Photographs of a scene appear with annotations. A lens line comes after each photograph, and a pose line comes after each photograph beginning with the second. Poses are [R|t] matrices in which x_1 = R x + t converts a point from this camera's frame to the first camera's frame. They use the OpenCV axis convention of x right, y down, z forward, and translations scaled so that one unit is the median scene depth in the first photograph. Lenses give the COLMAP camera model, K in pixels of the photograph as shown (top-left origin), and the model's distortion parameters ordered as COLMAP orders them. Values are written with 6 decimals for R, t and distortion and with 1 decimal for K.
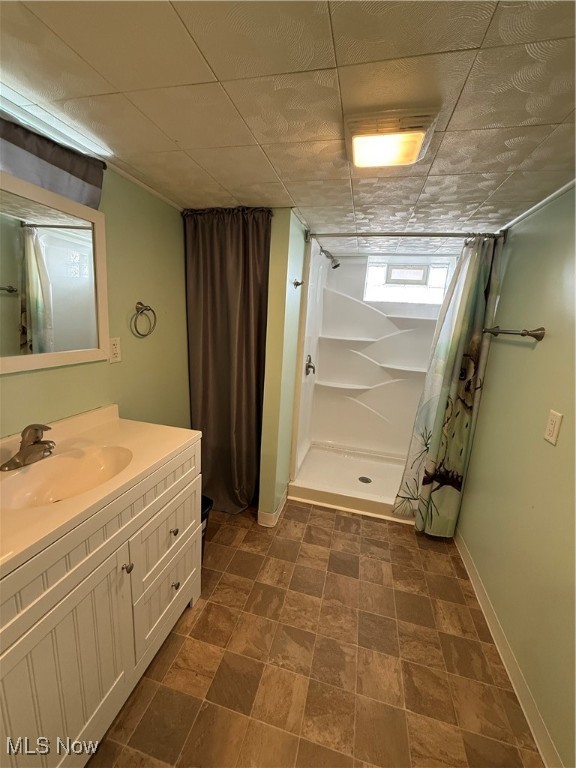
lens RADIAL K [[308.9, 0, 287.2], [0, 308.9, 383.3], [0, 0, 1]] dist [-0.002701, -0.000056]
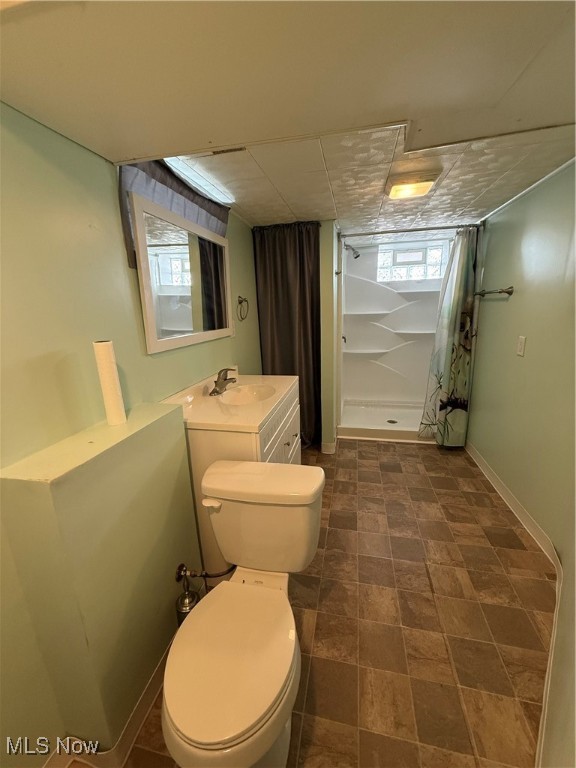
lens RADIAL K [[308.9, 0, 287.3], [0, 308.9, 383.3], [0, 0, 1]] dist [-0.002701, -0.000056]
pose [[0.995092, -0.098439, 0.010044, -0.271890], [0.098084, 0.994688, 0.031231, 0.108249], [-0.013065, -0.030092, 0.999462, -0.414700]]
